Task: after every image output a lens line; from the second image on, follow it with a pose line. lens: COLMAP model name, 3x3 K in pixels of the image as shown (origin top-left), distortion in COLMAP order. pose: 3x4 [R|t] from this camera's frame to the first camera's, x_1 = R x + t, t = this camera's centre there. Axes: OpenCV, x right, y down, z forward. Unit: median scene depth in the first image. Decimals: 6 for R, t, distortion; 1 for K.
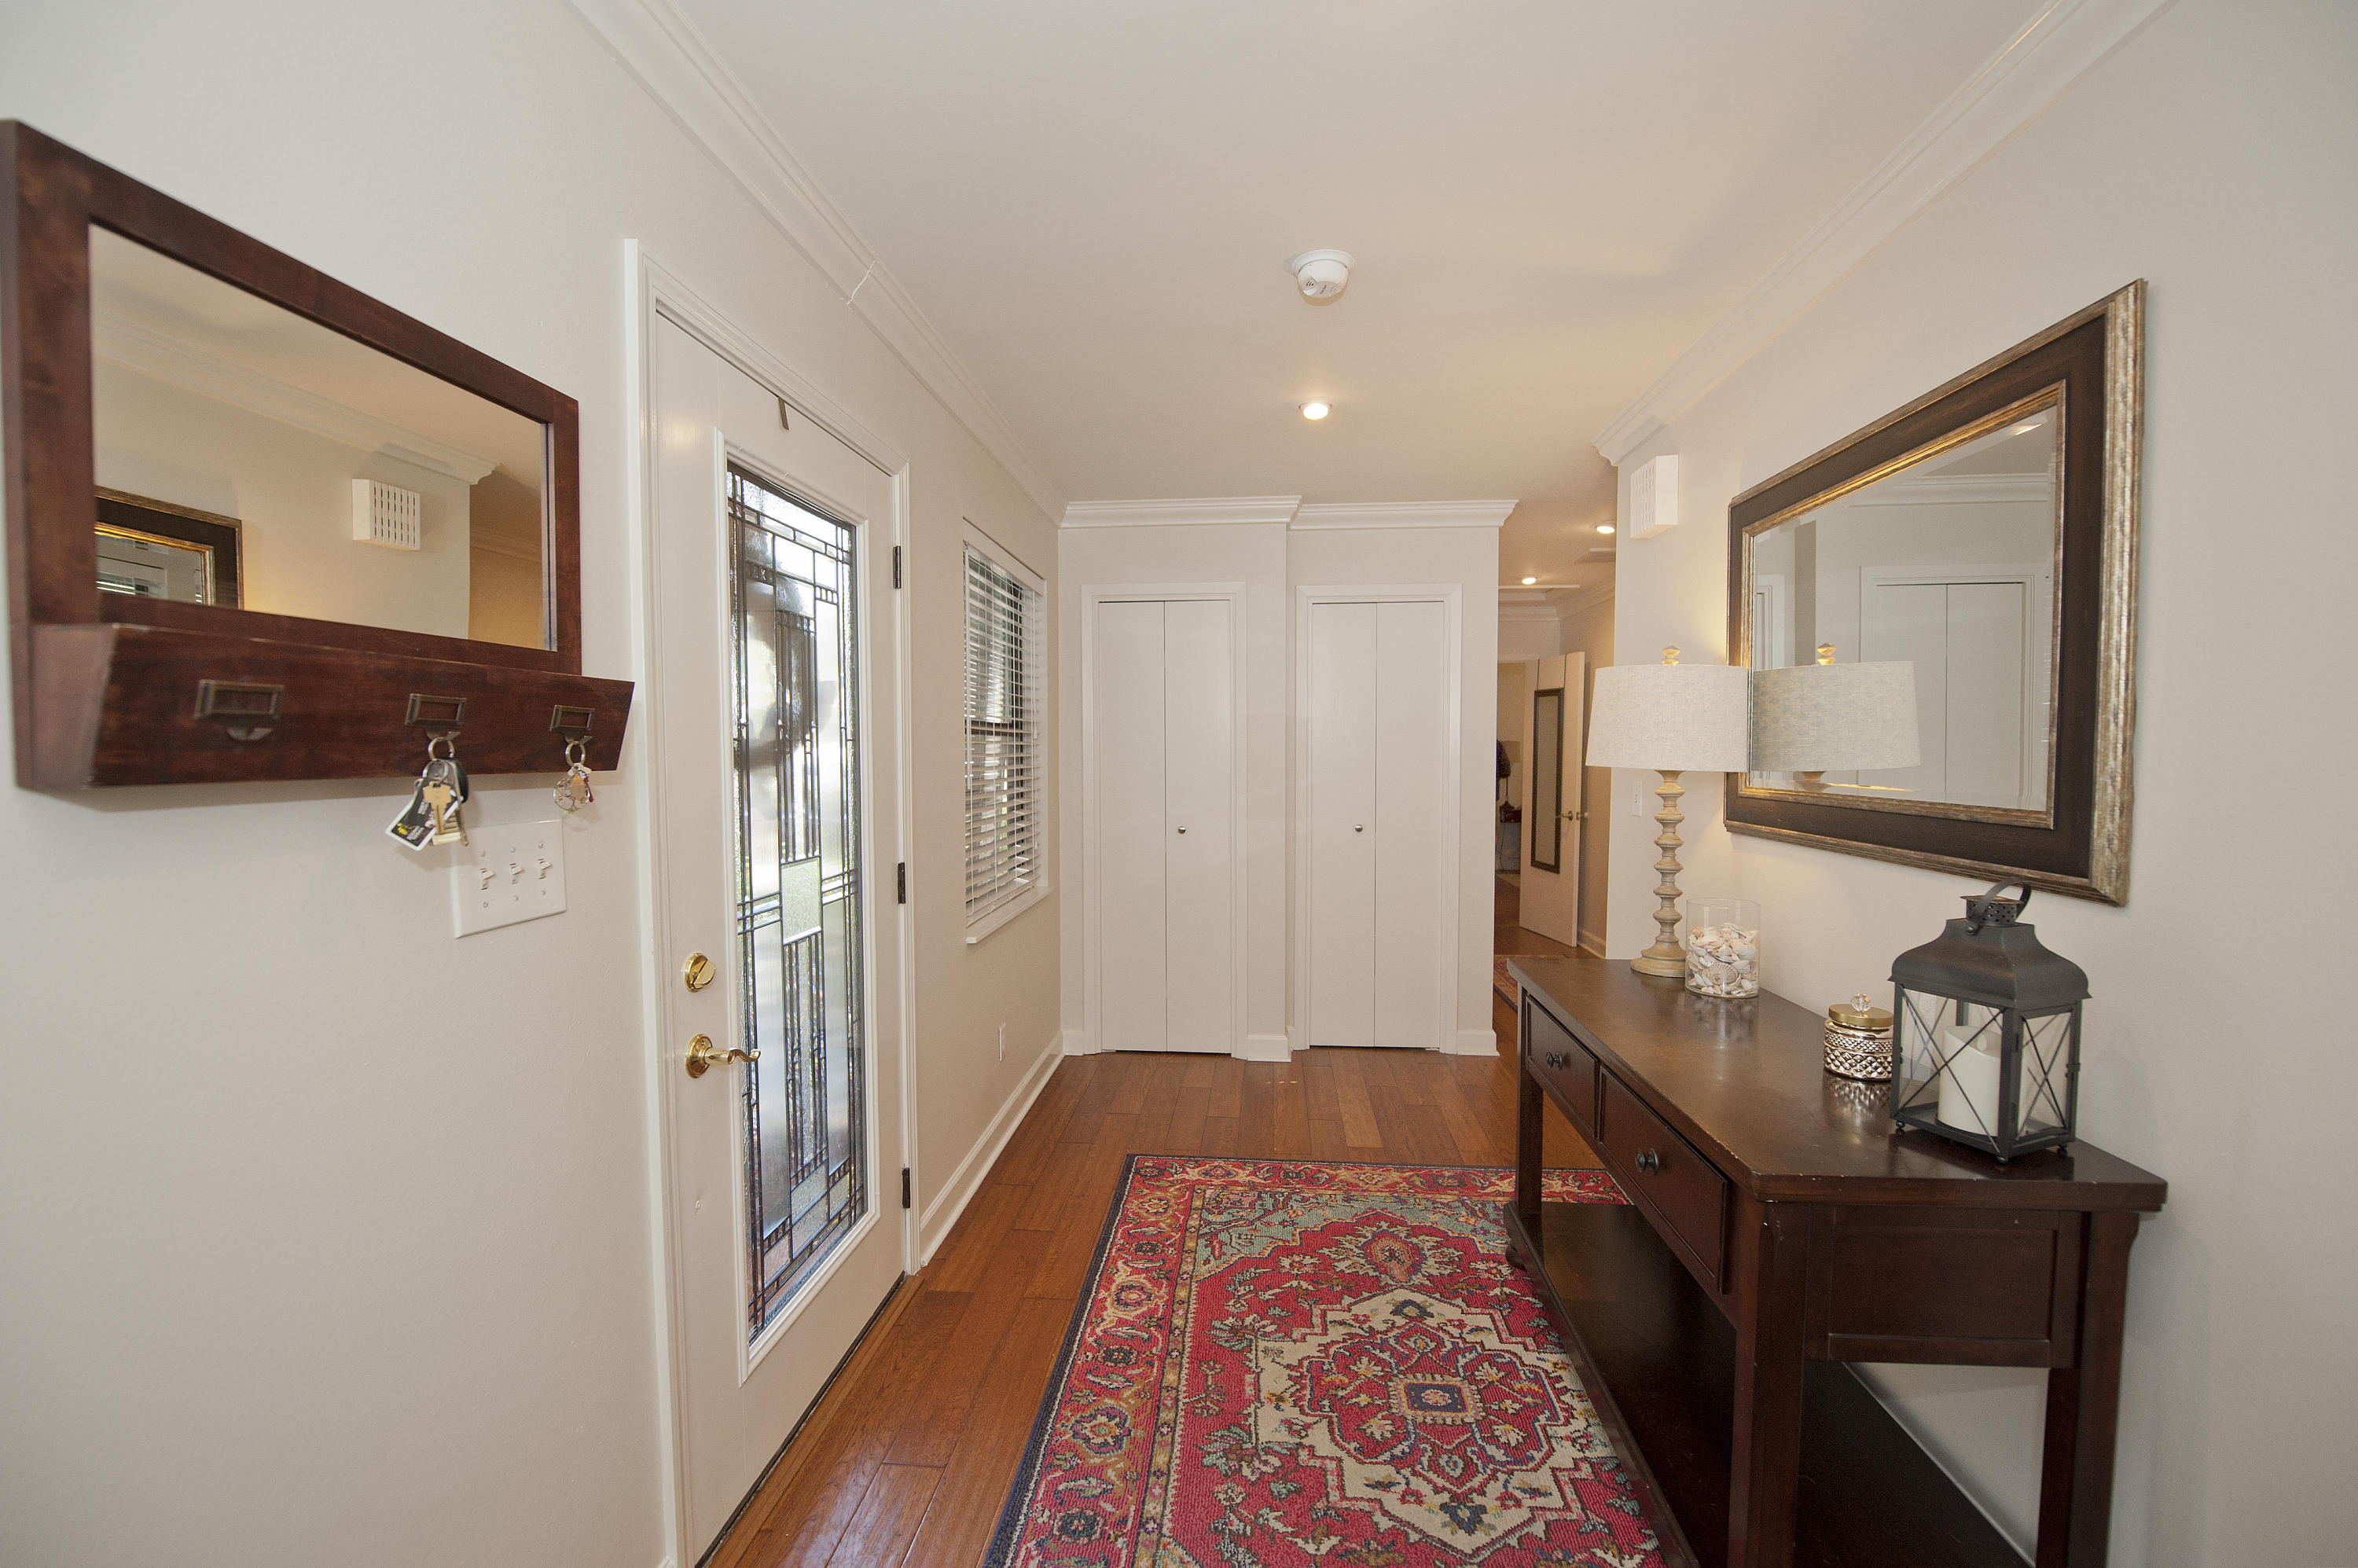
lens RADIAL K [[960.1, 0, 1177.1], [0, 960.1, 796.1], [0, 0, 1]] dist [-0.014646, -0.000409]
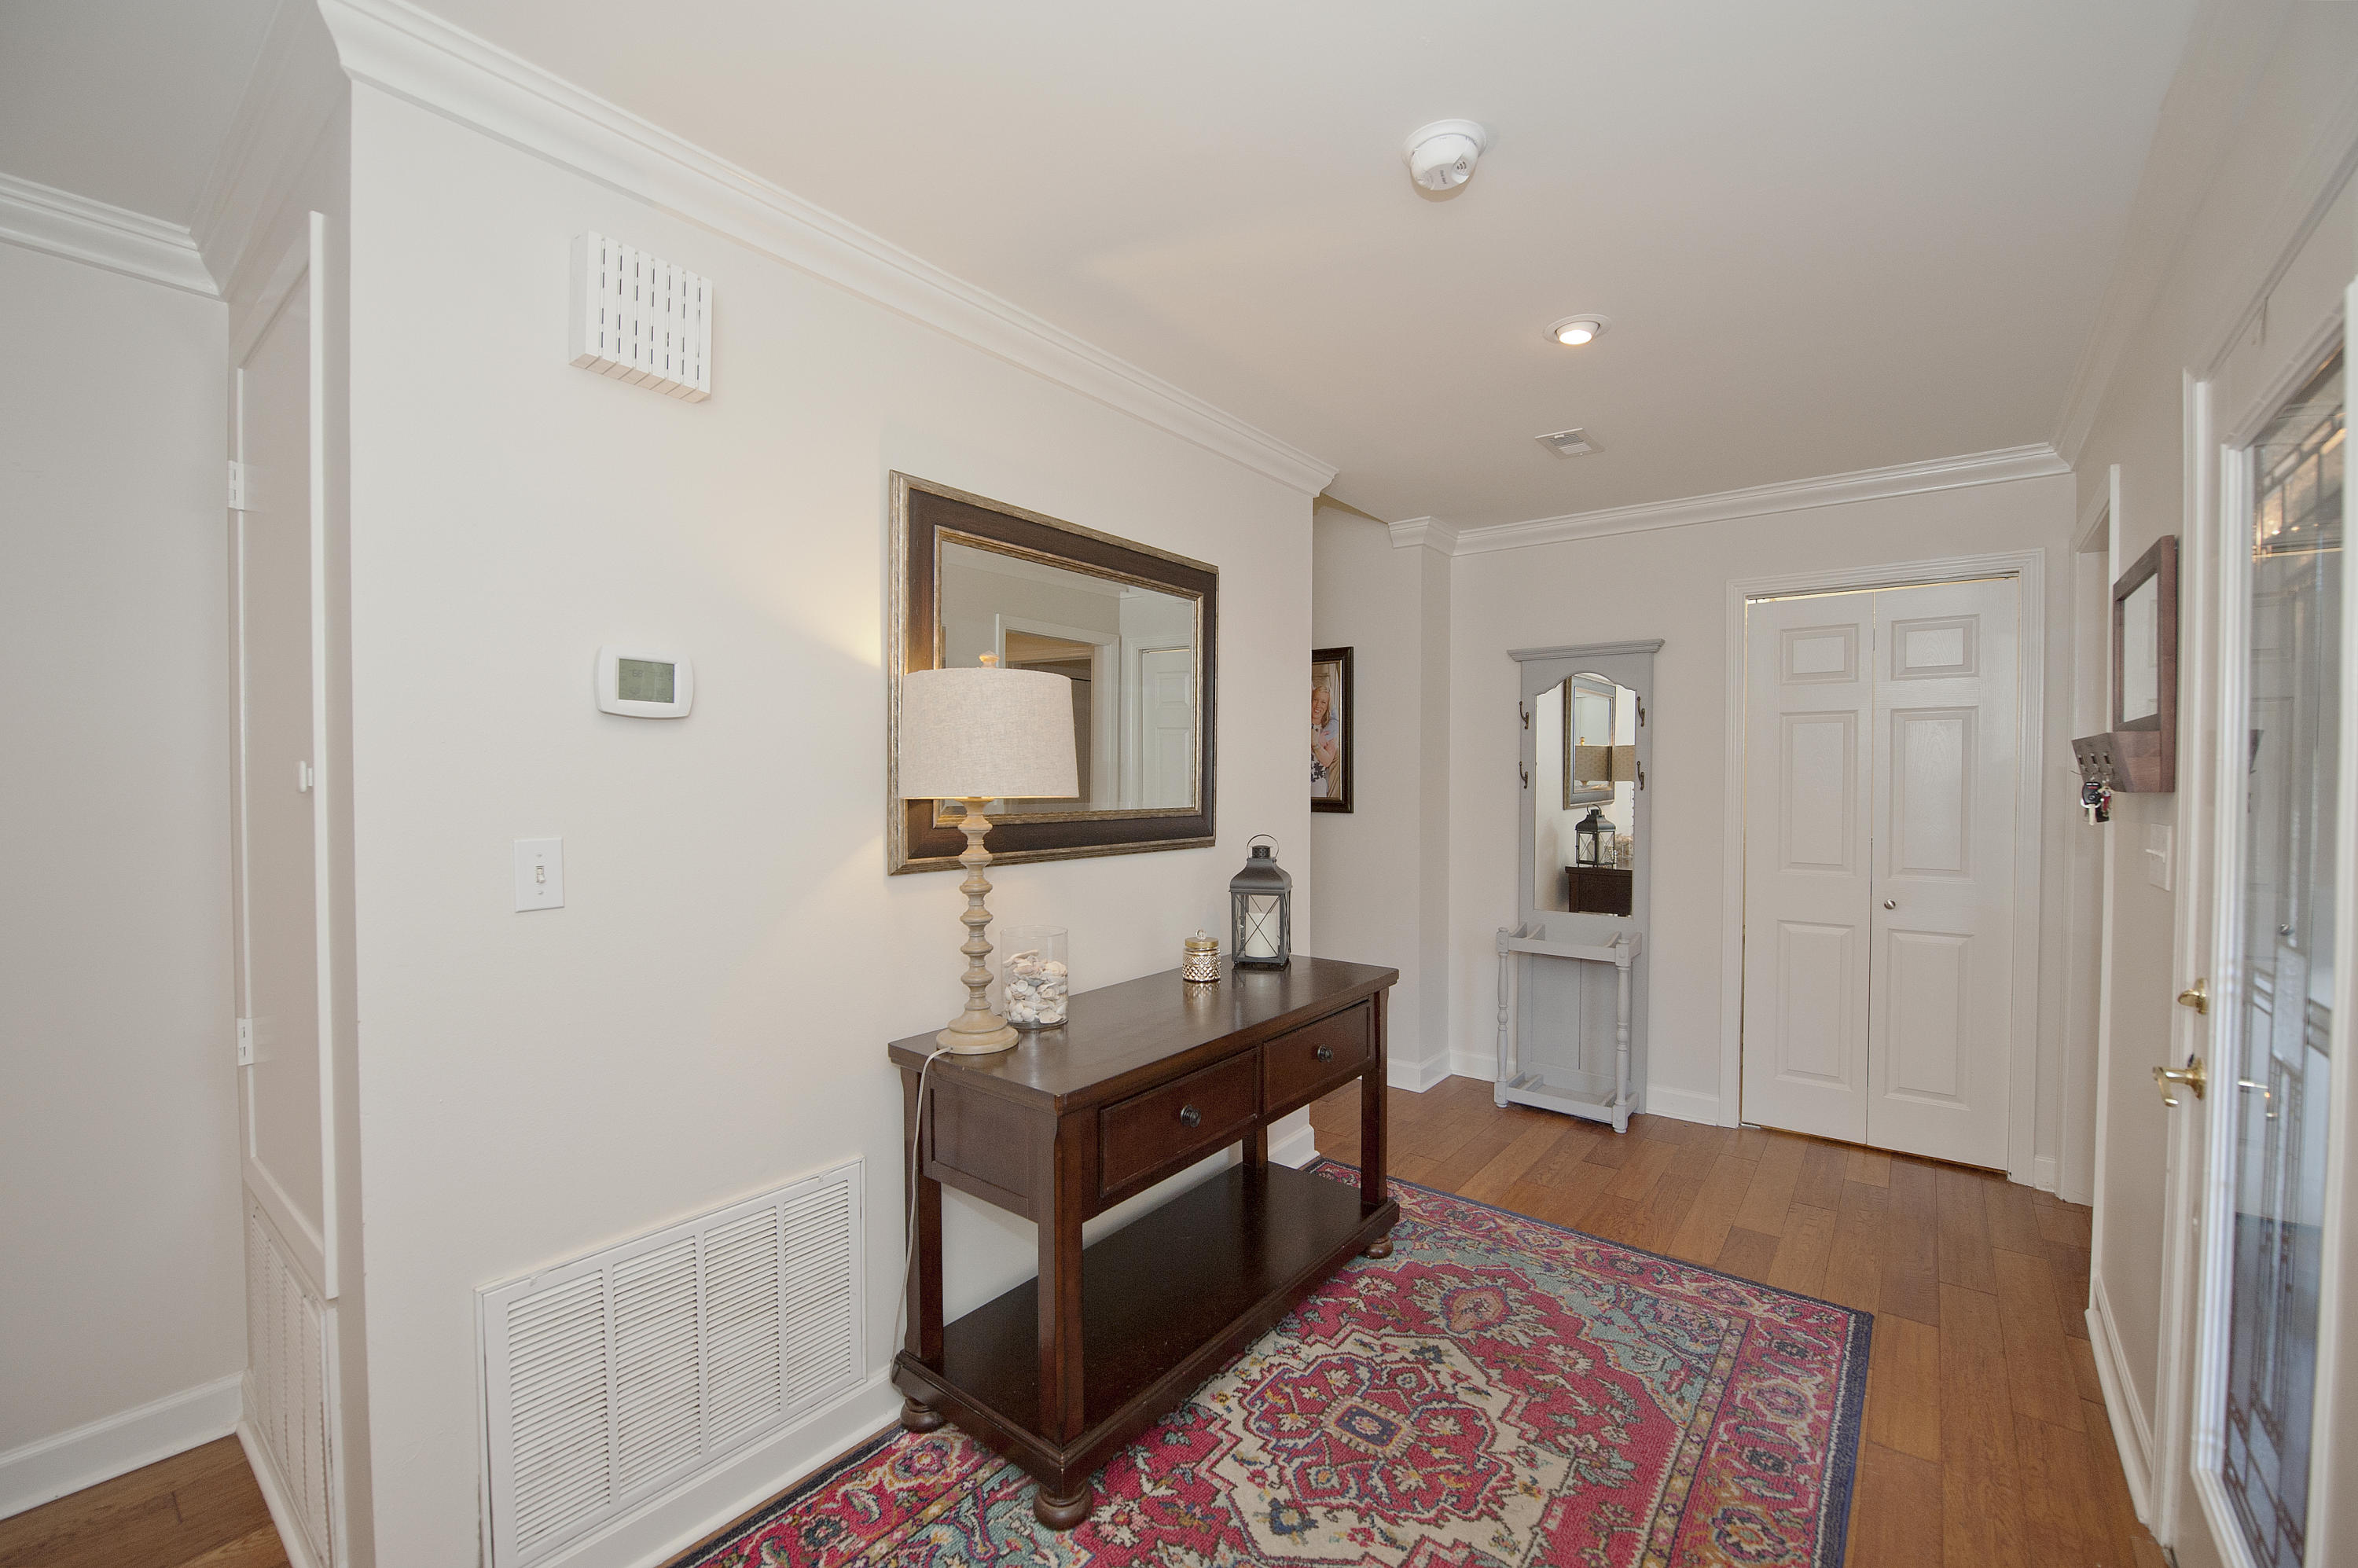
lens RADIAL K [[960.1, 0, 1177.1], [0, 960.1, 796.1], [0, 0, 1]] dist [-0.014646, -0.000409]
pose [[-0.841347, -0.014672, 0.540296, -0.094950], [0.020703, 0.998023, 0.059341, -0.095711], [-0.540098, 0.061112, -0.839380, 1.950716]]
